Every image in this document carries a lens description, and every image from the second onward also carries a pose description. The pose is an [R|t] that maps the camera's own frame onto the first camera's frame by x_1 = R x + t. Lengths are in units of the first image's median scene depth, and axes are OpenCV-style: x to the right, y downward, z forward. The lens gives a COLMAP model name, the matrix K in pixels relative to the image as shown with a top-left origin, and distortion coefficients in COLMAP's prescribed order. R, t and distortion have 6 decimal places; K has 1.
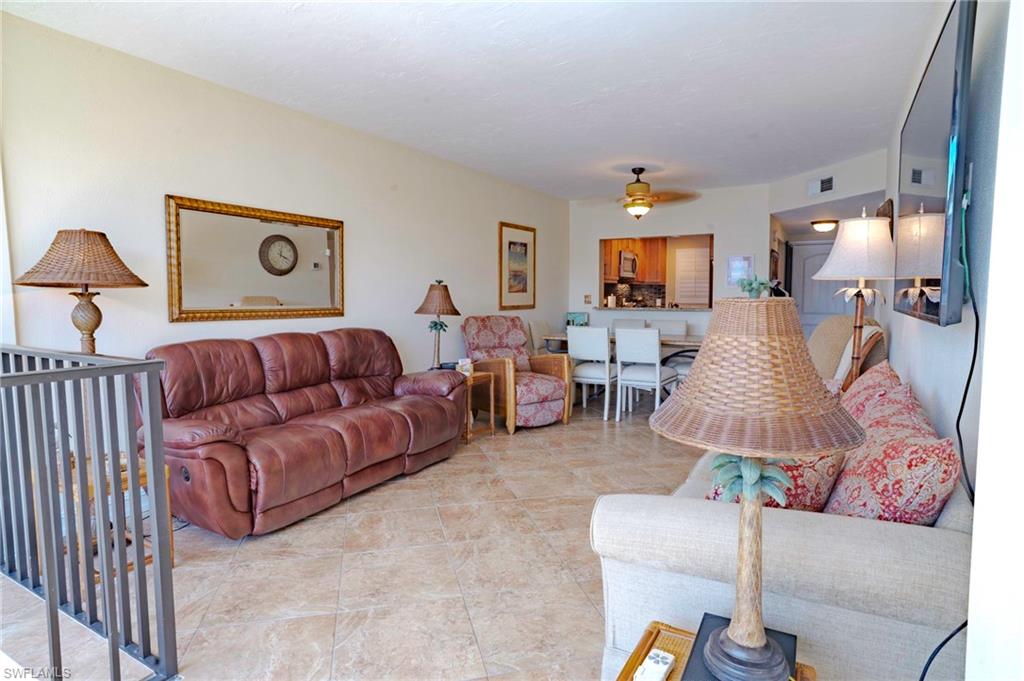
lens RADIAL K [[553.9, 0, 512.7], [0, 553.9, 339.8], [0, 0, 1]] dist [-0.024248, -0.001007]
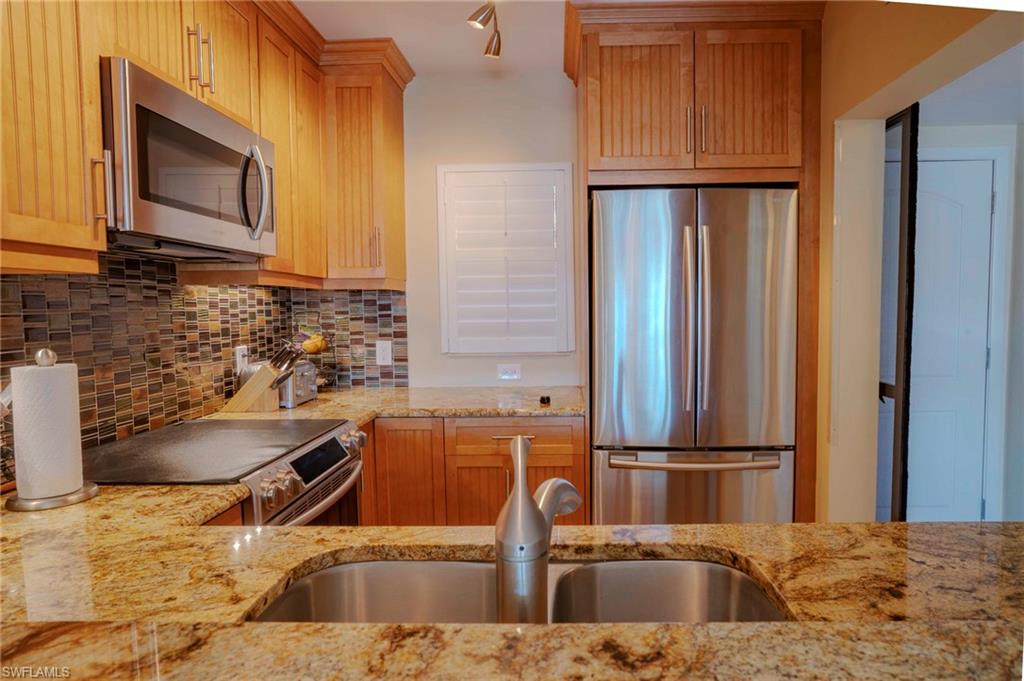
lens RADIAL K [[553.9, 0, 514.8], [0, 553.9, 337.3], [0, 0, 1]] dist [-0.024248, -0.001007]
pose [[0.881590, -0.033636, 0.470817, 0.194525], [0.050253, 0.998477, -0.022764, -0.067360], [-0.469334, 0.043729, 0.881937, 0.734610]]
